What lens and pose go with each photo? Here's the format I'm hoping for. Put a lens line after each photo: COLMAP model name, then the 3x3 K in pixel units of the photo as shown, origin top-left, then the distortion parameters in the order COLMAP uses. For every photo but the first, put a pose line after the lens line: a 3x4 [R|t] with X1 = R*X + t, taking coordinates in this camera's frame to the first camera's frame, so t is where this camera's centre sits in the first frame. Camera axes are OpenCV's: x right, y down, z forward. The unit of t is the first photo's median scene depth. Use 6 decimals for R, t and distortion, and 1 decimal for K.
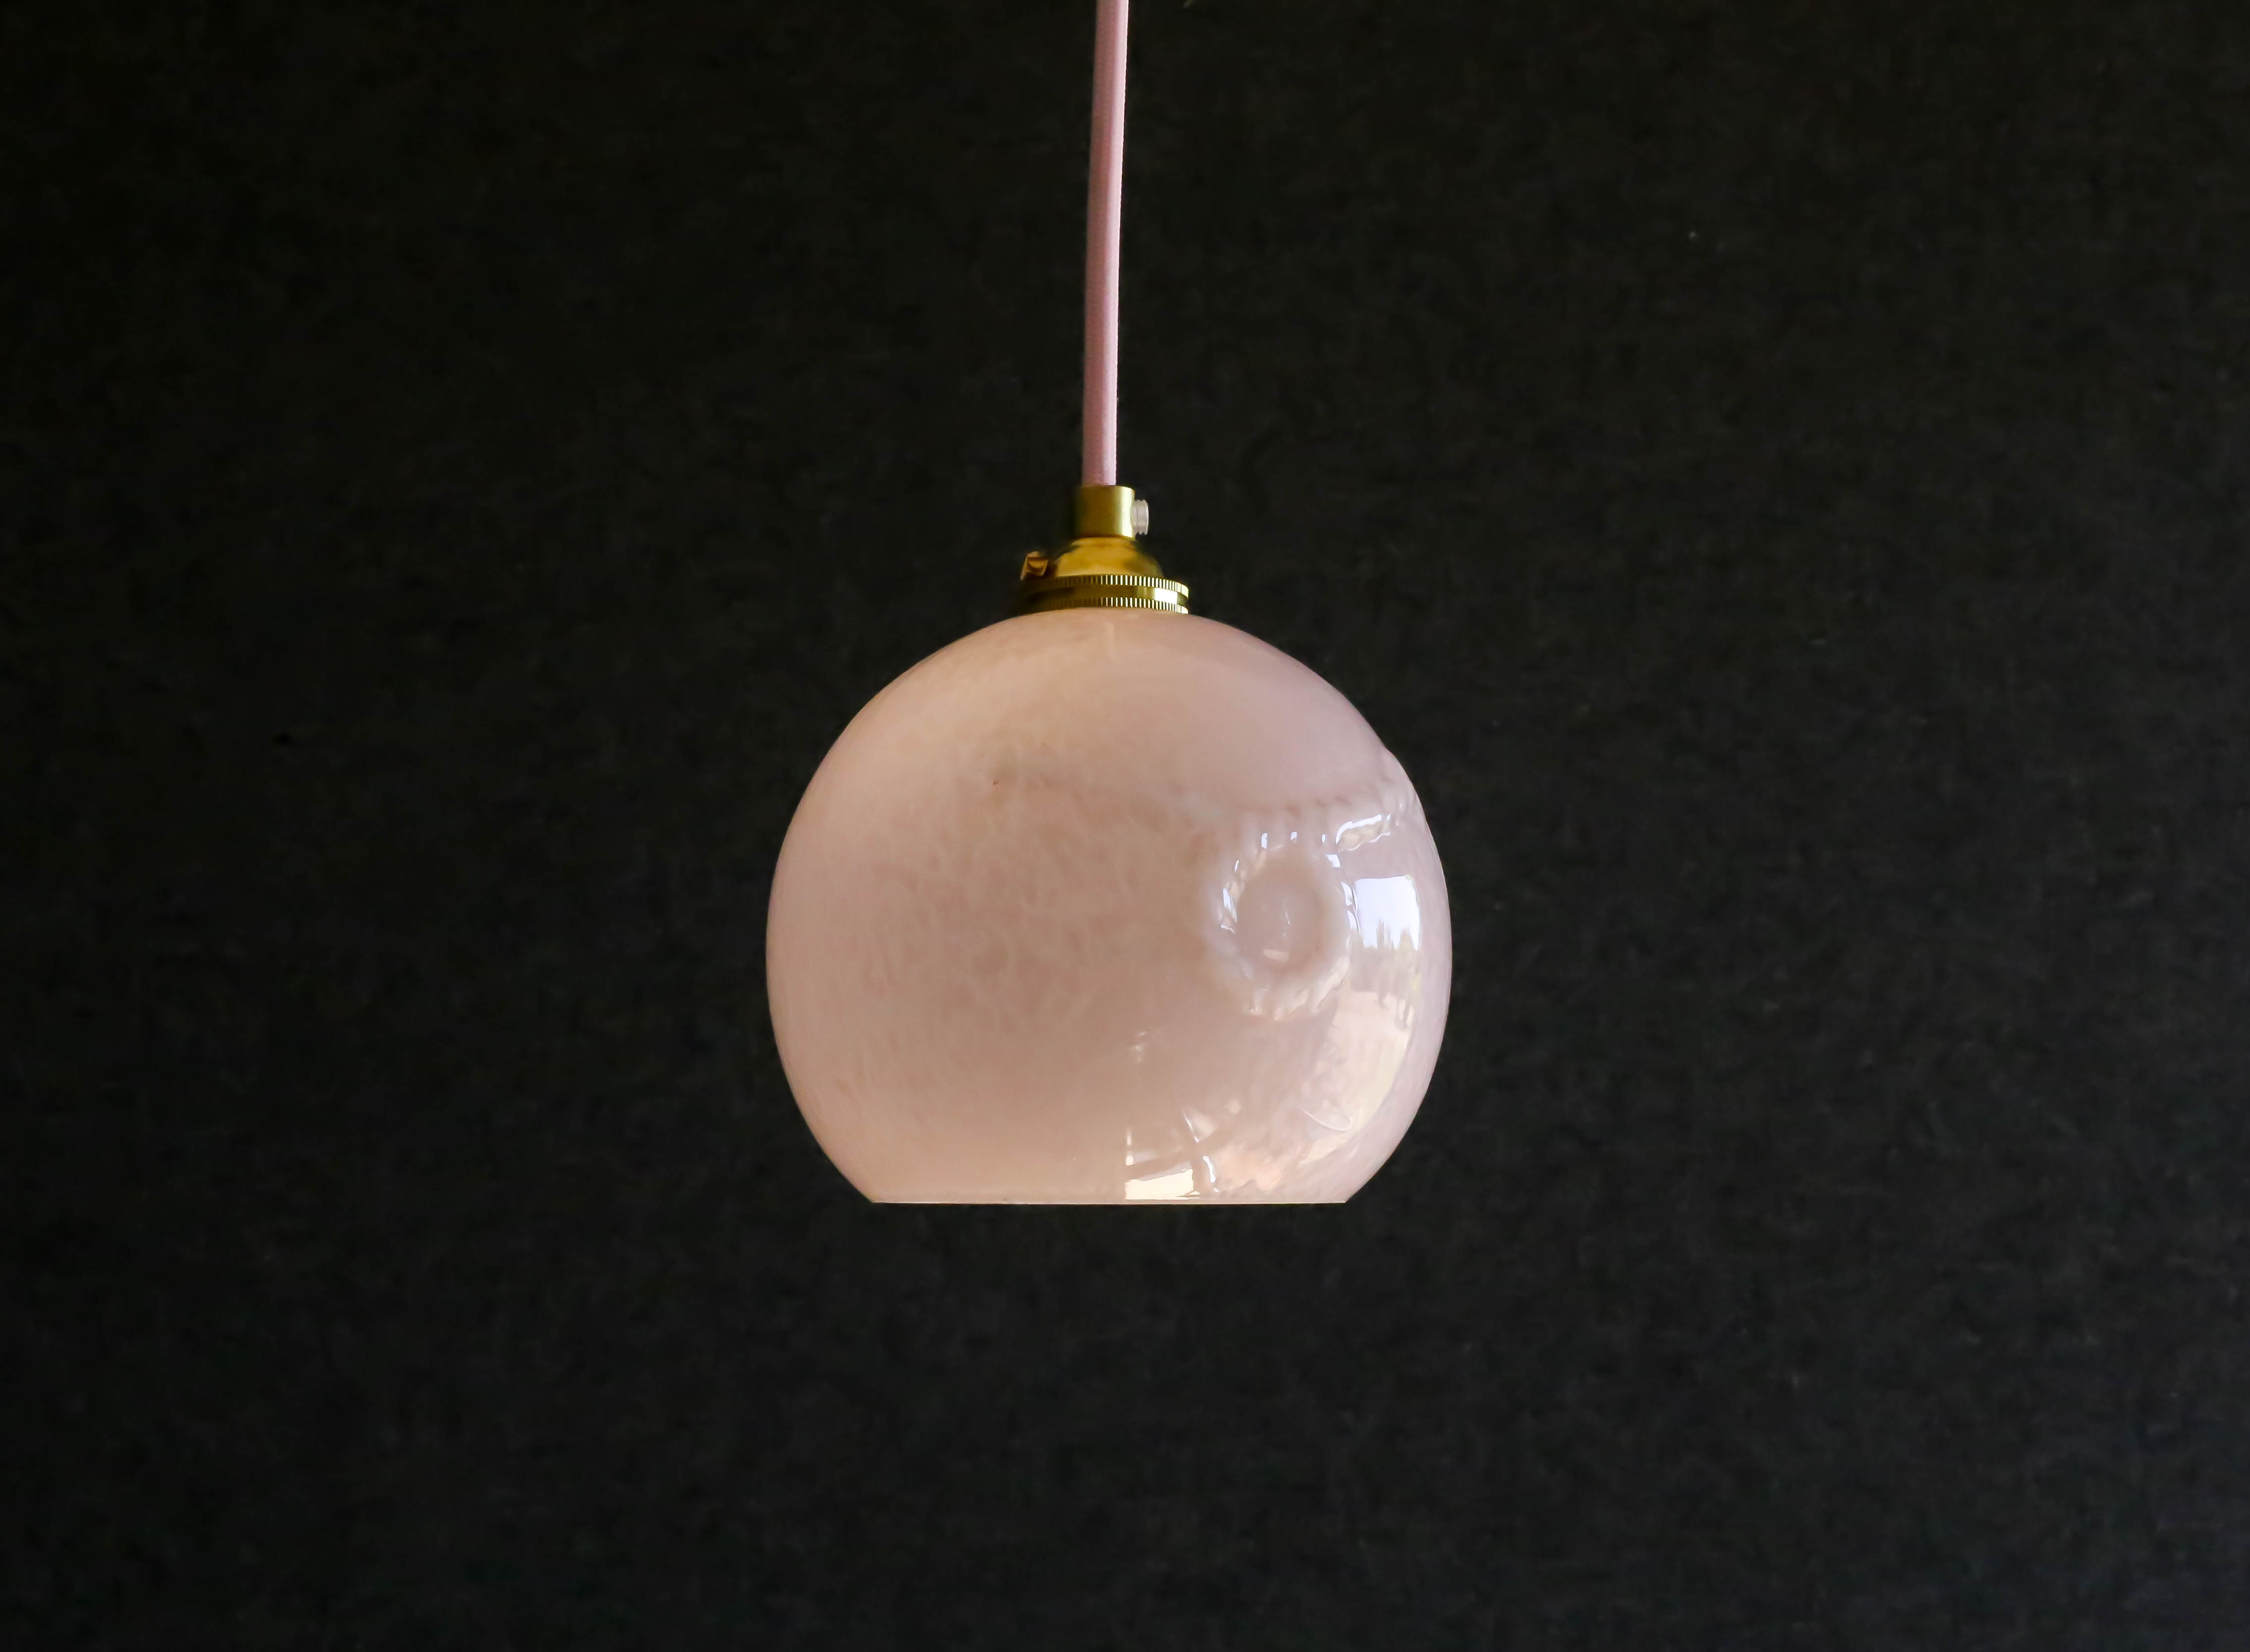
lens RADIAL K [[3993.8, 0, 1034.2], [0, 3993.8, 850.0], [0, 0, 1]] dist [-0.024548, 0.077060]
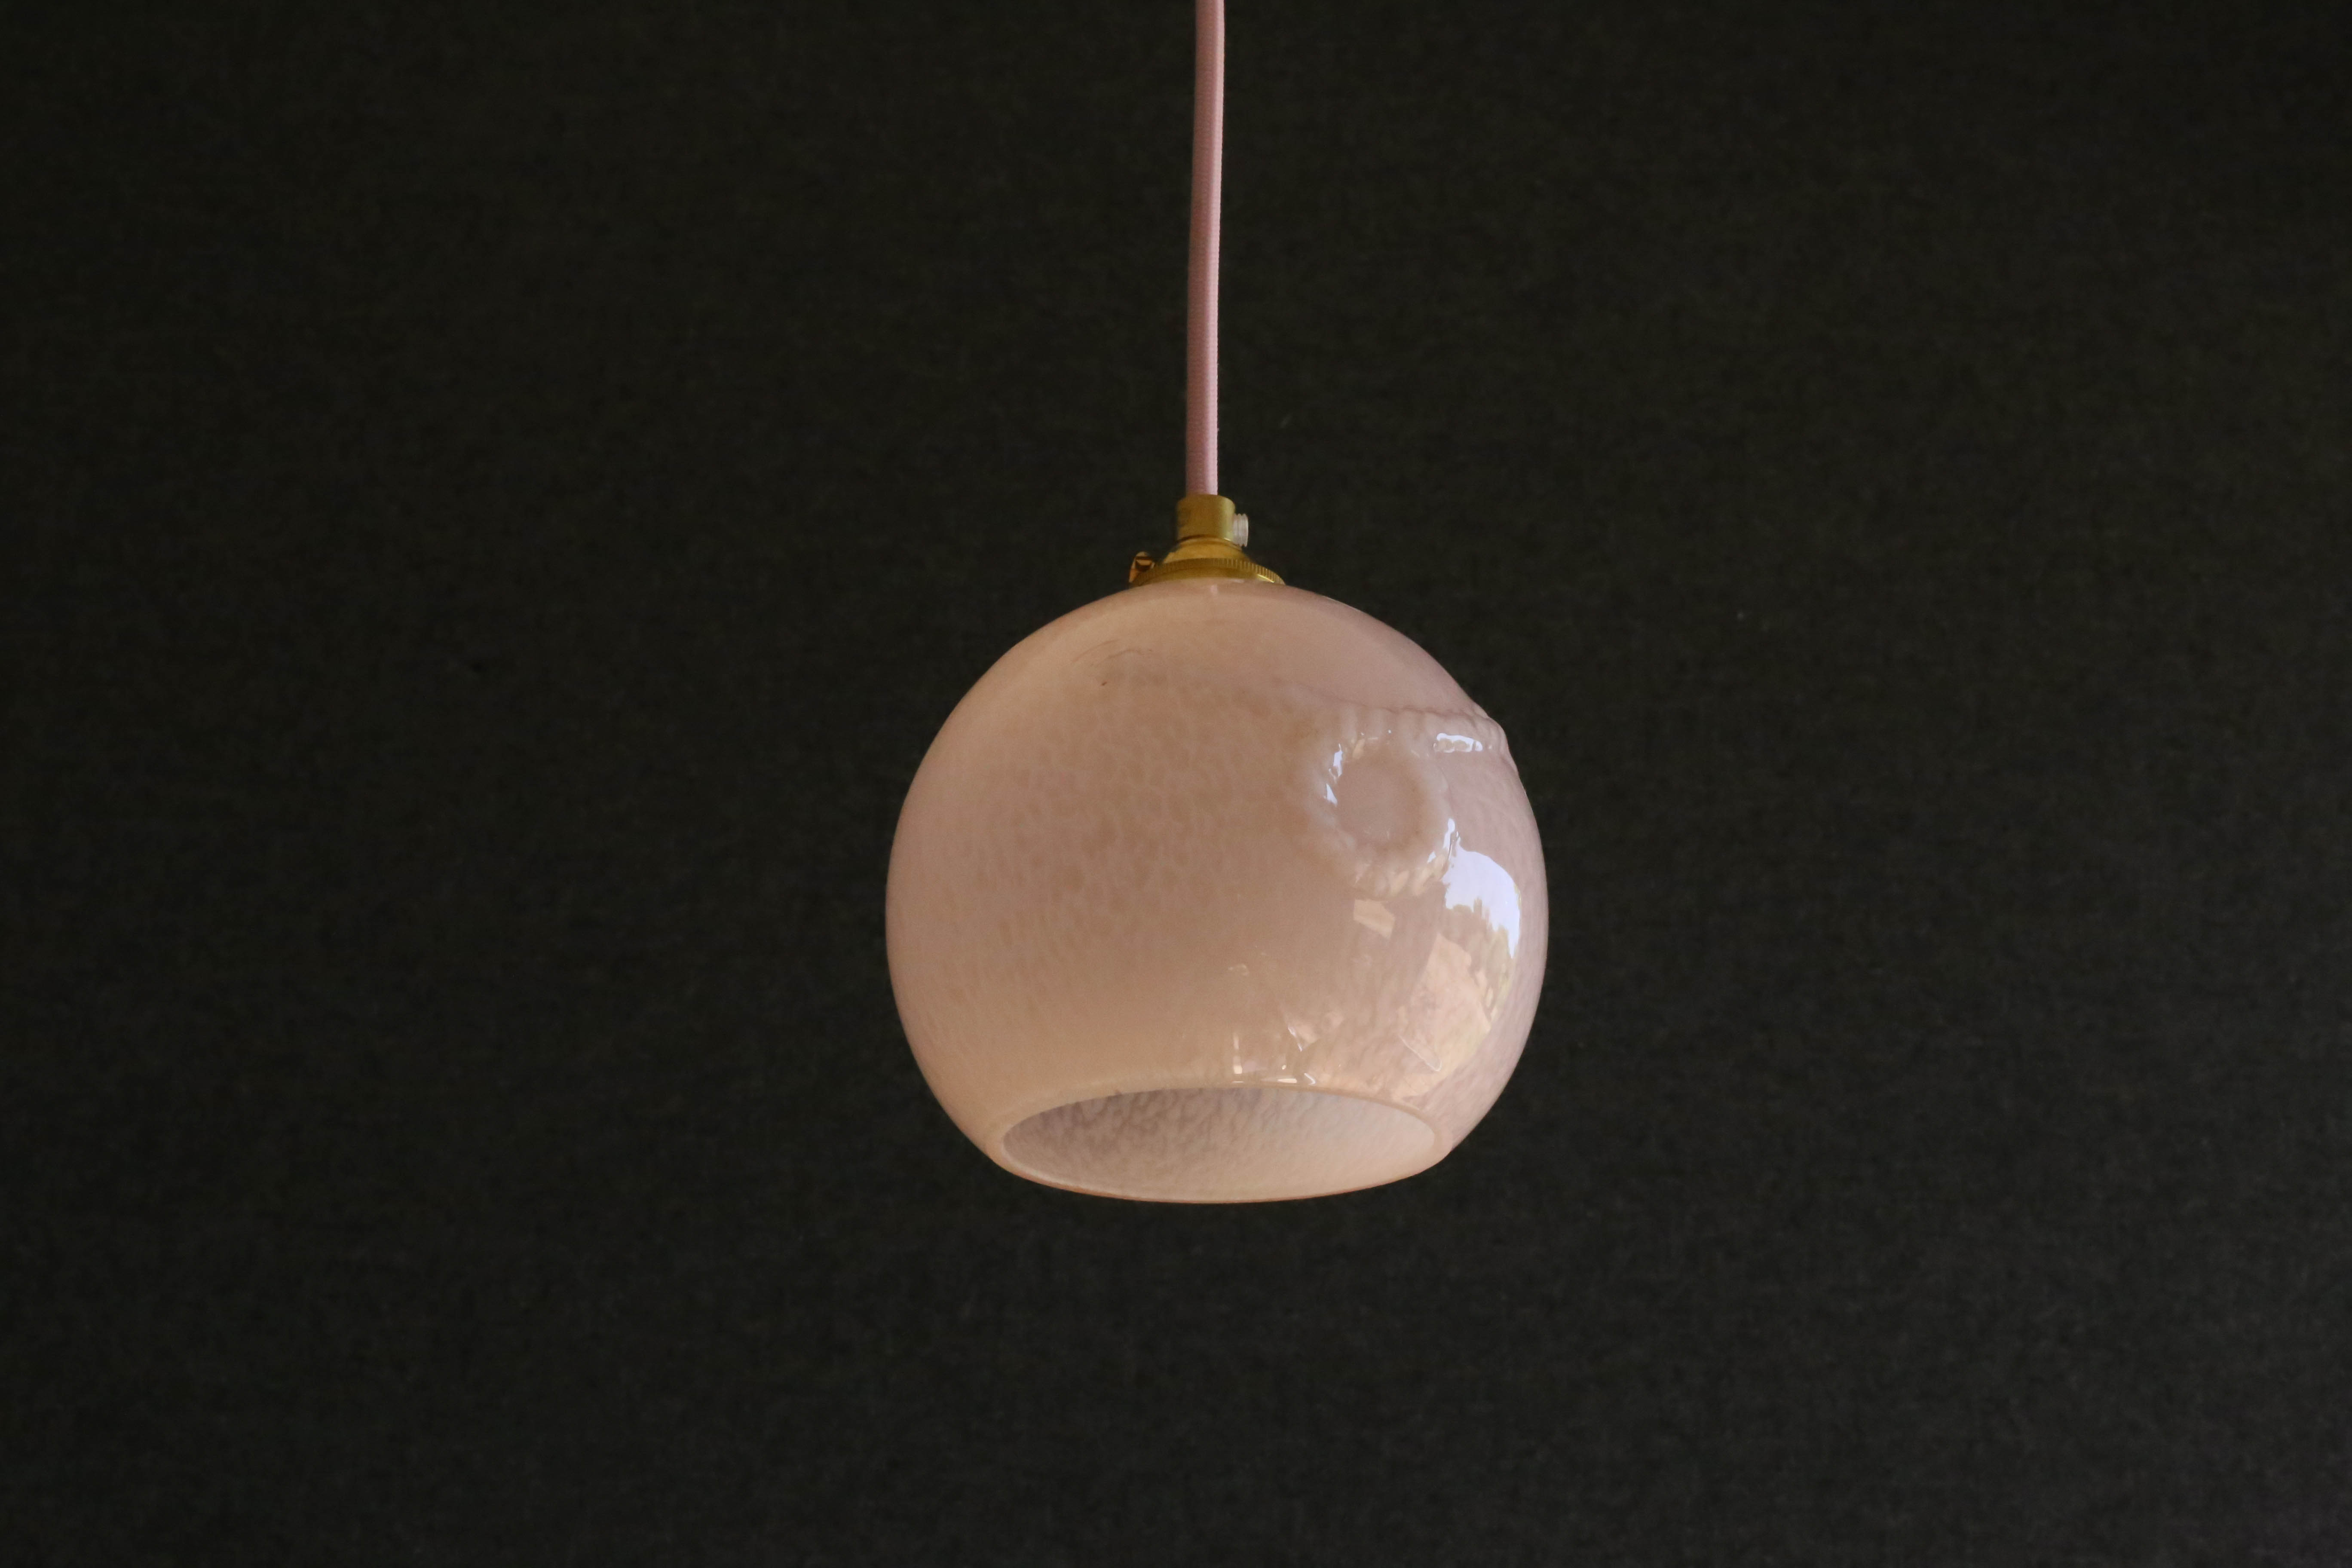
lens RADIAL K [[3478.0, 0, 1129.6], [0, 3478.0, 732.6], [0, 0, 1]] dist [-0.030237, 0.074229]
pose [[0.999912, -0.009760, -0.009012, 0.002979], [0.006929, 0.961980, -0.273032, 0.142789], [0.011335, 0.272945, 0.961963, 0.074460]]
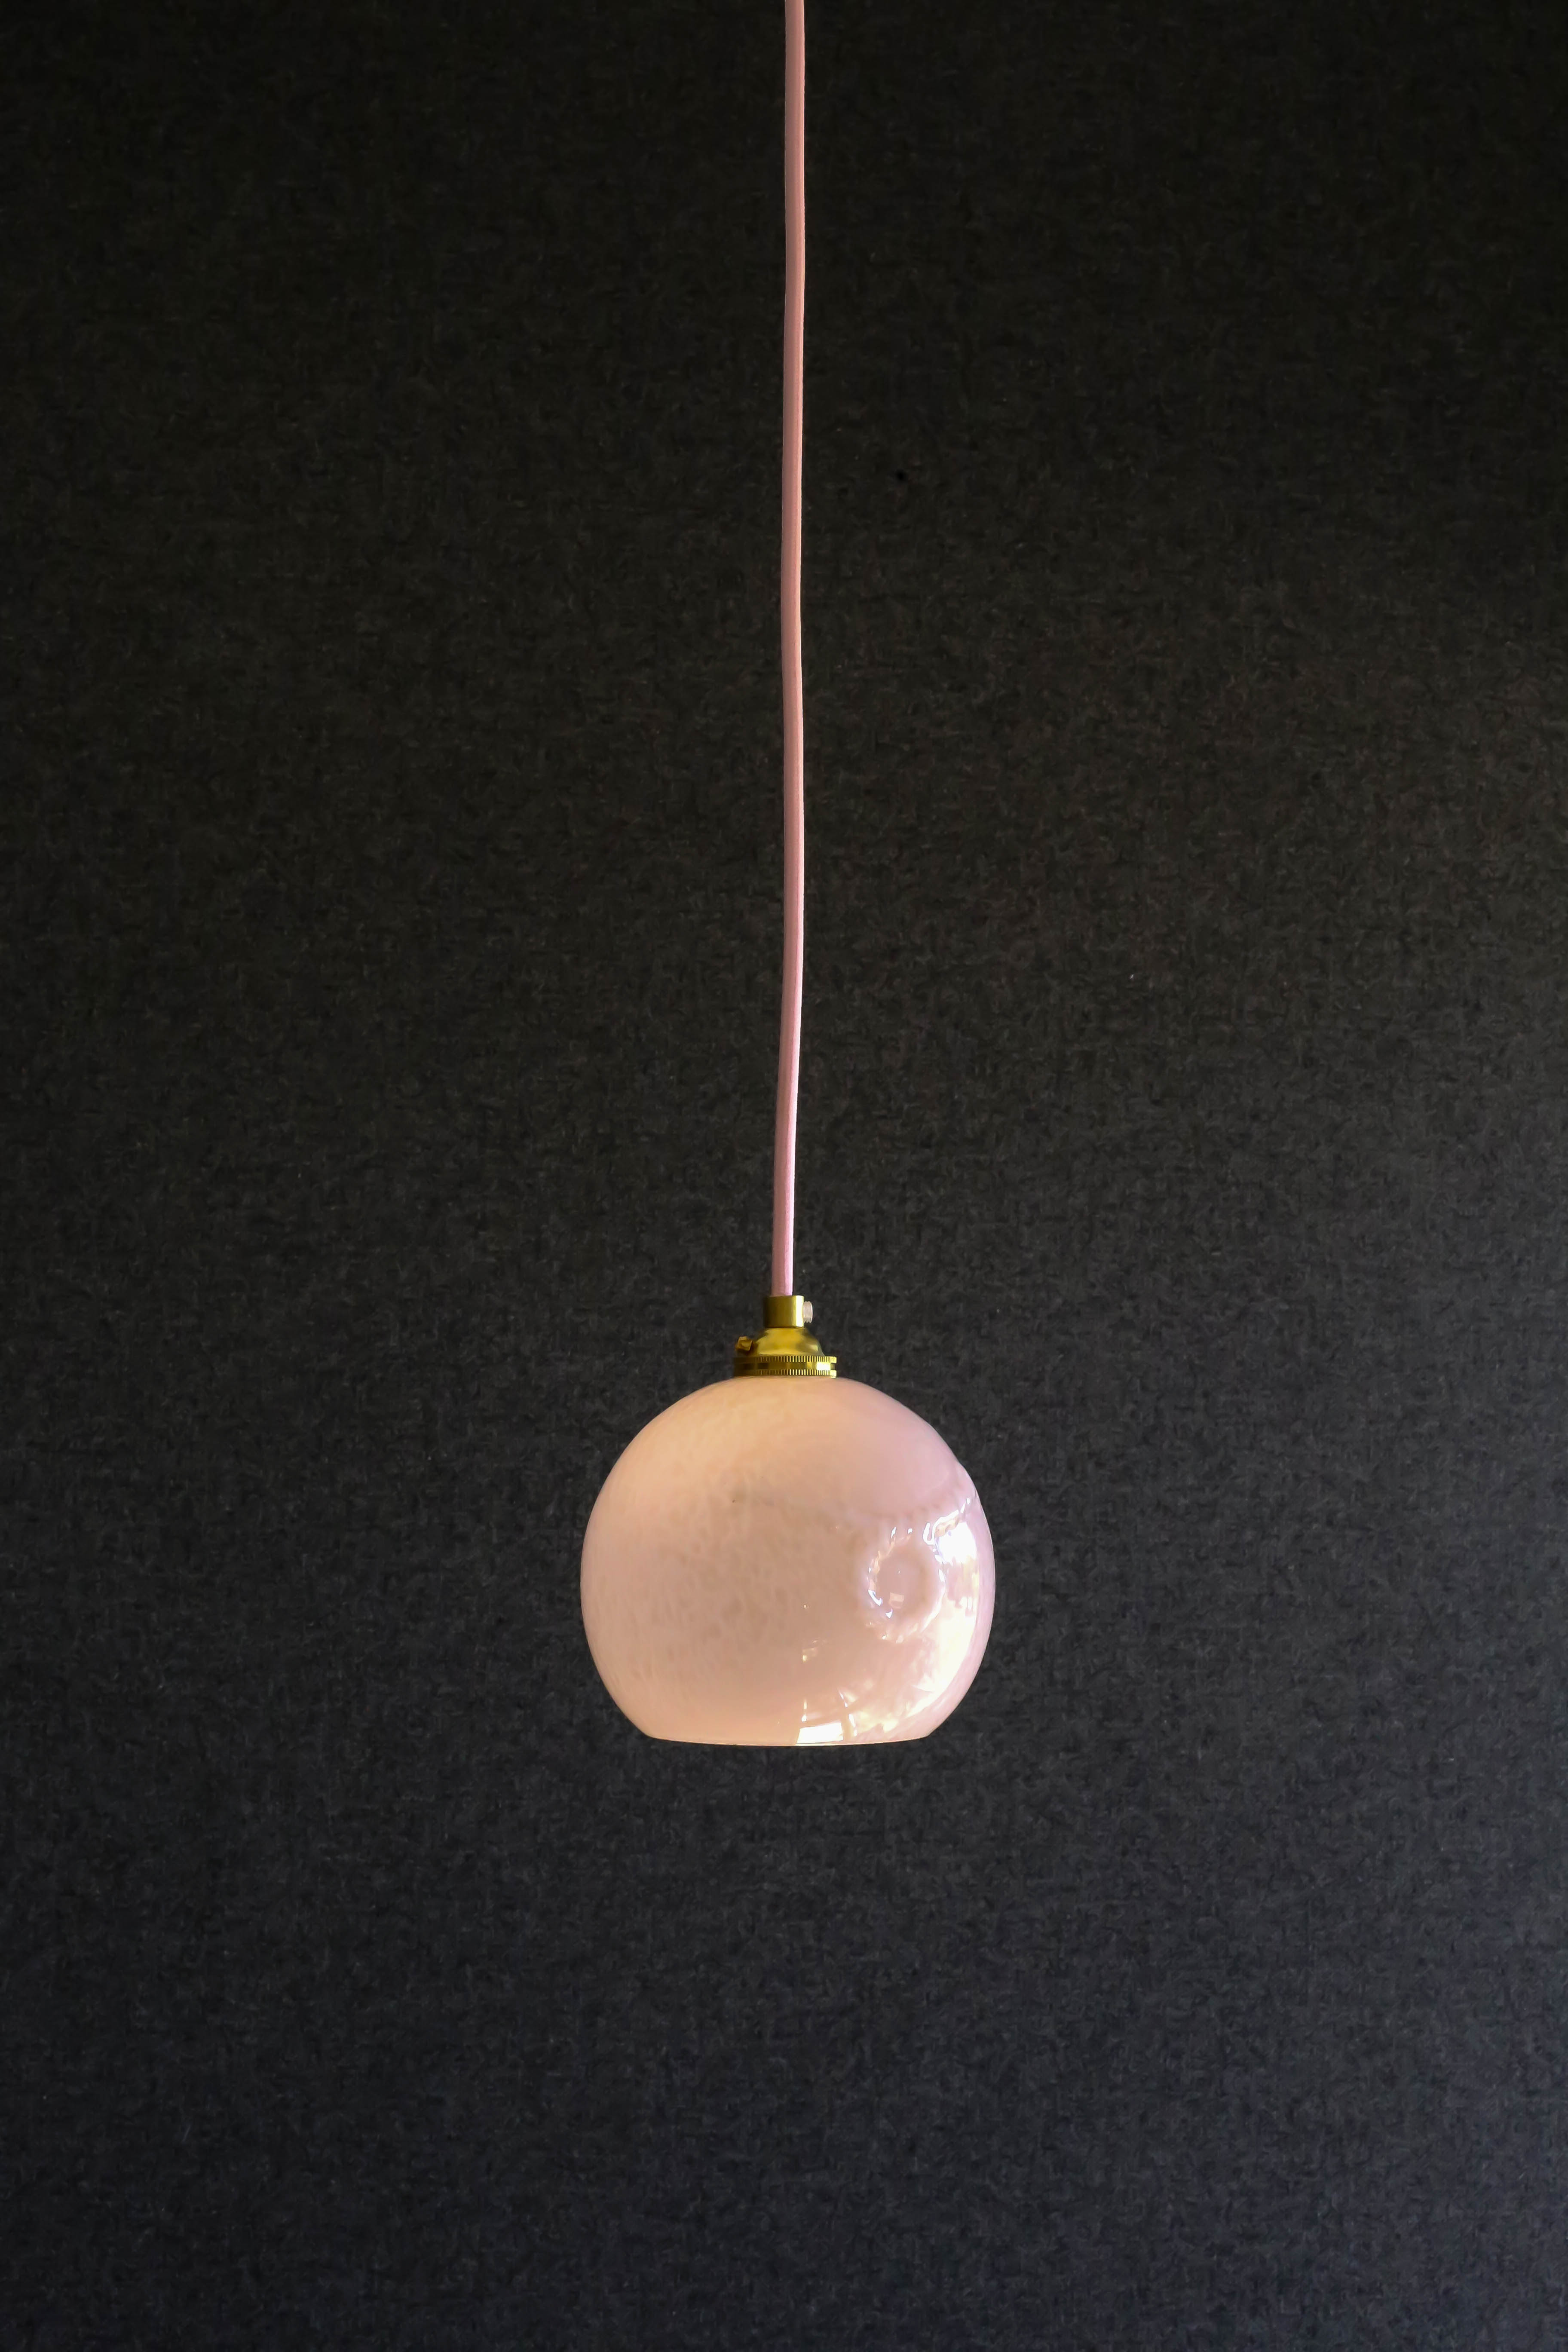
lens RADIAL K [[3478.0, 0, 786.5], [0, 3478.0, 1143.4], [0, 0, 1]] dist [-0.030237, 0.074229]
pose [[0.997482, -0.000224, 0.070916, -0.053479], [-0.000522, 0.999945, 0.010508, -0.107294], [-0.070915, -0.010519, 0.997427, -0.272254]]
